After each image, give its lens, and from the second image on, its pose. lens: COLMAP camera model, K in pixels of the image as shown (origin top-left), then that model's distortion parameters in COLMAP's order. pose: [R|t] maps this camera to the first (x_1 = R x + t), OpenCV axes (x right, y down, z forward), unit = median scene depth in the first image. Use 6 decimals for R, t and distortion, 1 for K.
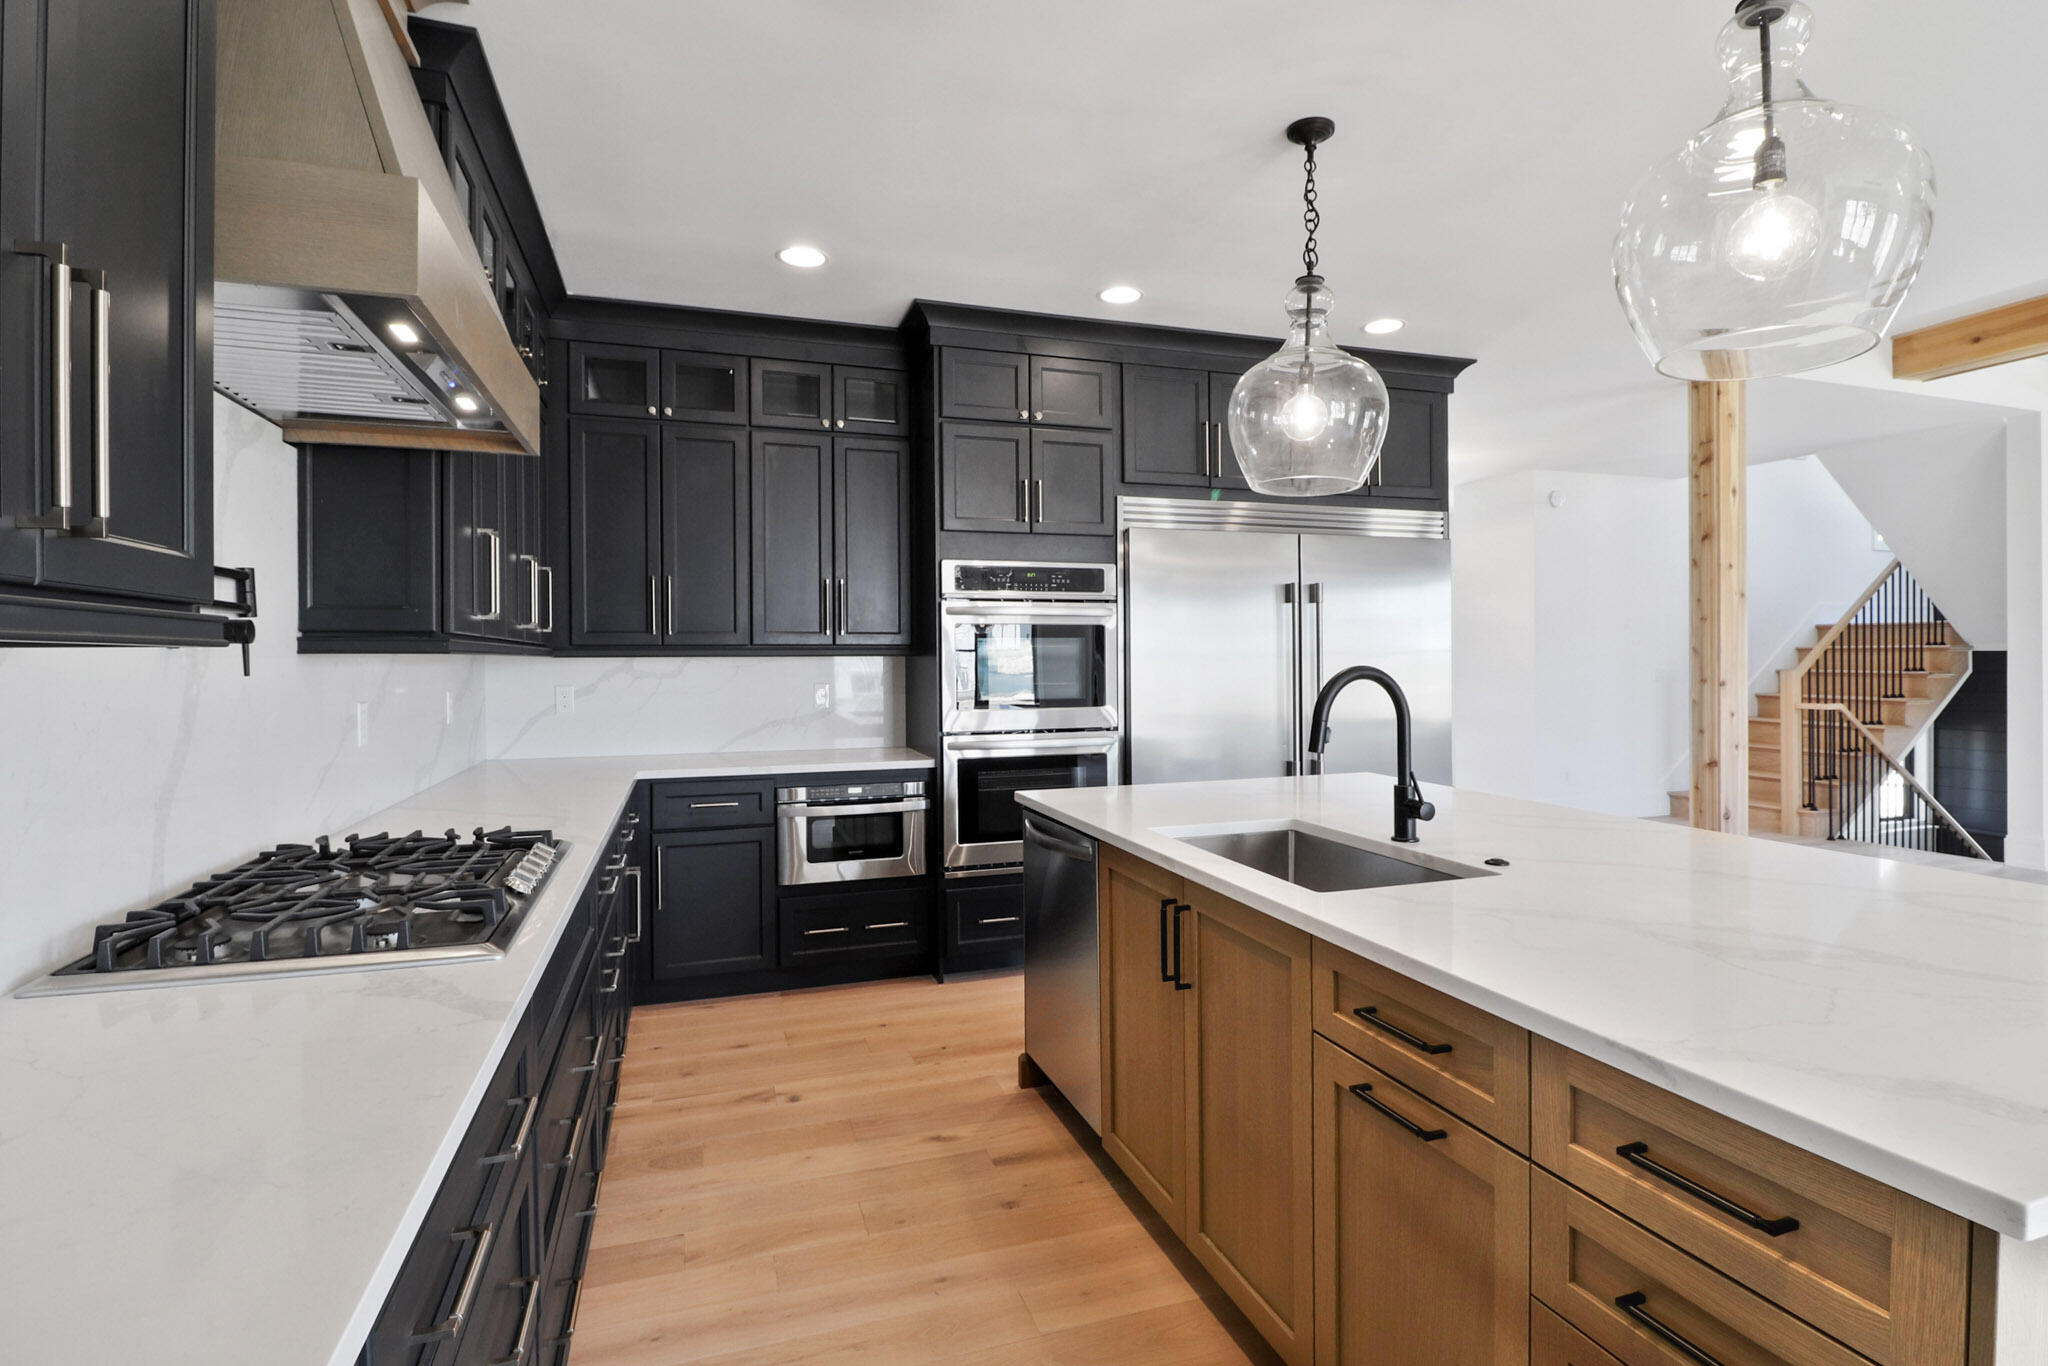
lens RADIAL K [[1025.8, 0, 1044.3], [0, 1025.8, 666.4], [0, 0, 1]] dist [0.014386, -0.000079]
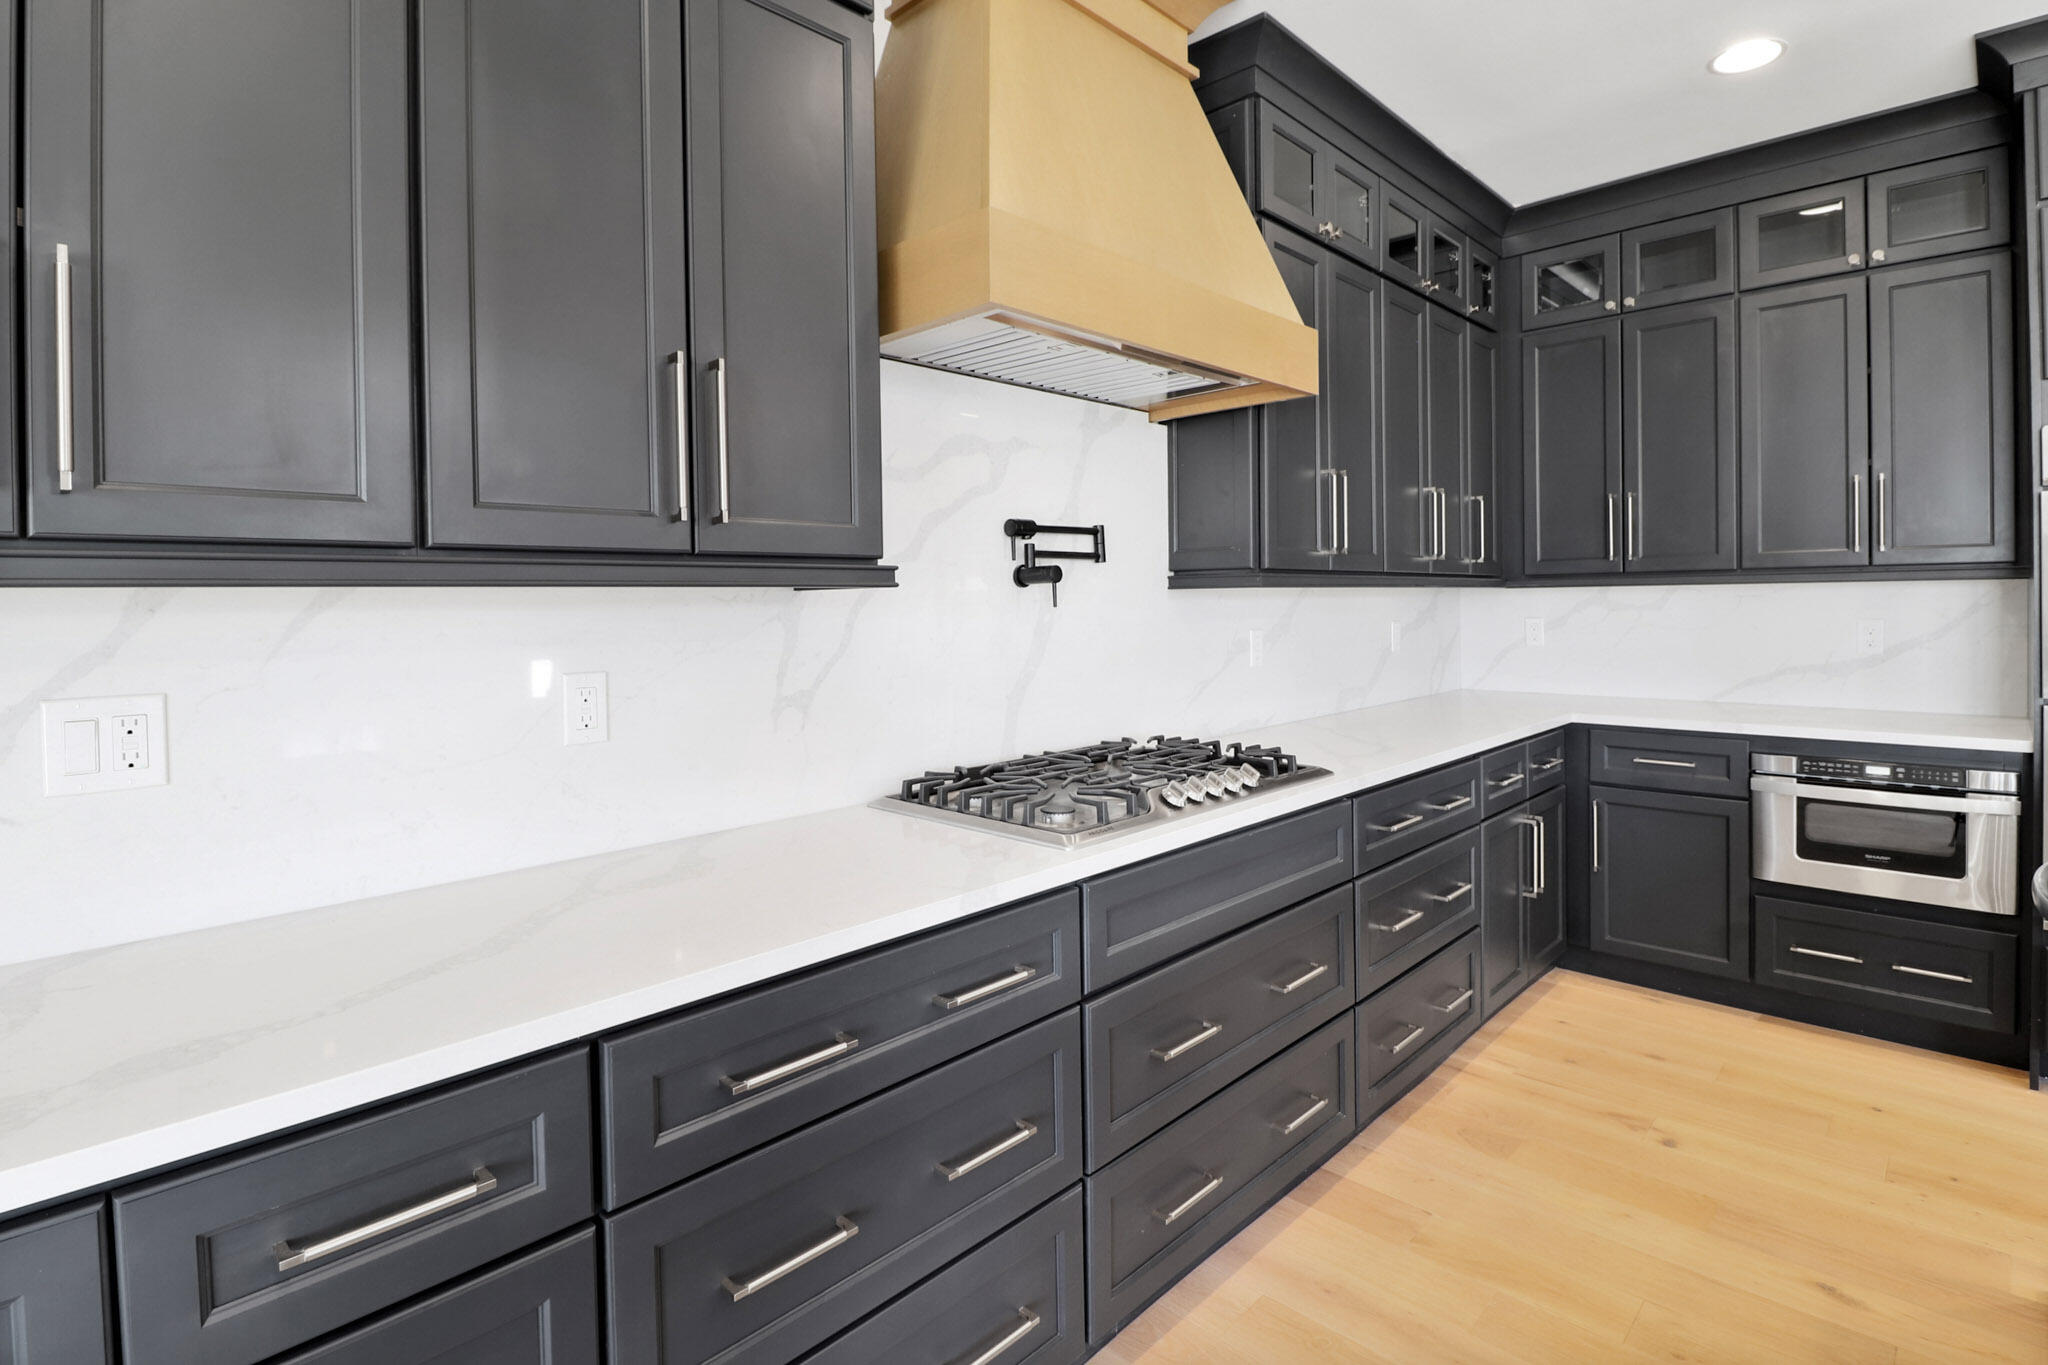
lens RADIAL K [[1005.4, 0, 1013.9], [0, 1005.4, 620.3], [0, 0, 1]] dist [0.003588, -0.012396]
pose [[0.450483, 0.015436, -0.892652, 0.164139], [0.005343, 0.999786, 0.019985, 0.000133], [0.892769, -0.013772, 0.450304, 0.161634]]
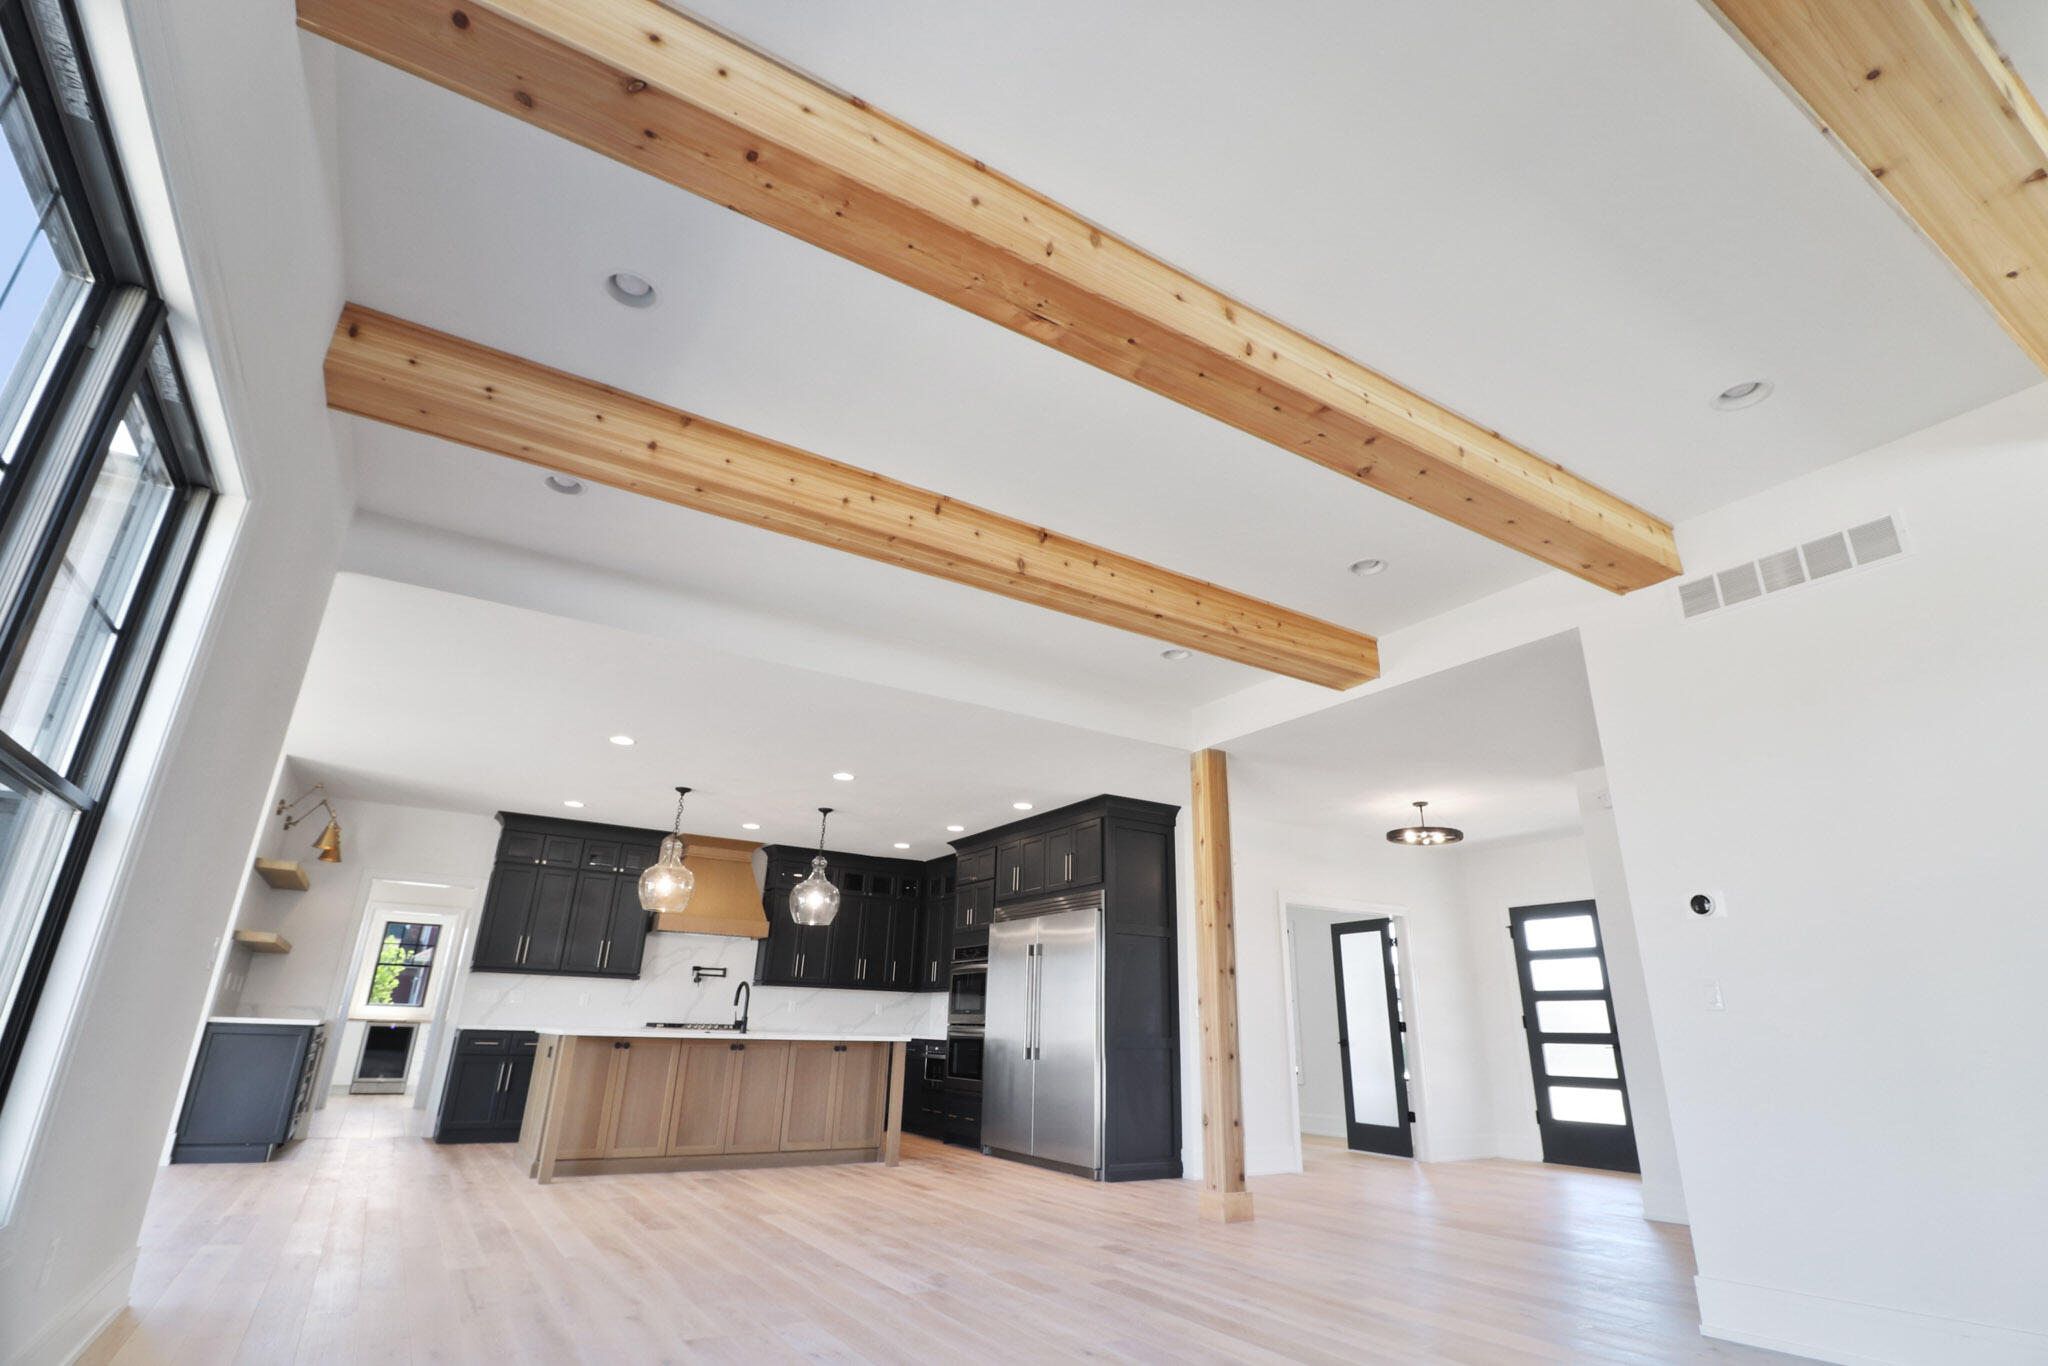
lens RADIAL K [[975.9, 0, 1026.5], [0, 975.9, 634.9], [0, 0, 1]] dist [-0.018476, -0.000531]
pose [[0.233141, -0.351658, -0.906632, 2.403418], [-0.029857, 0.929296, -0.368126, 0.055293], [0.971984, 0.112894, 0.206158, 0.645725]]
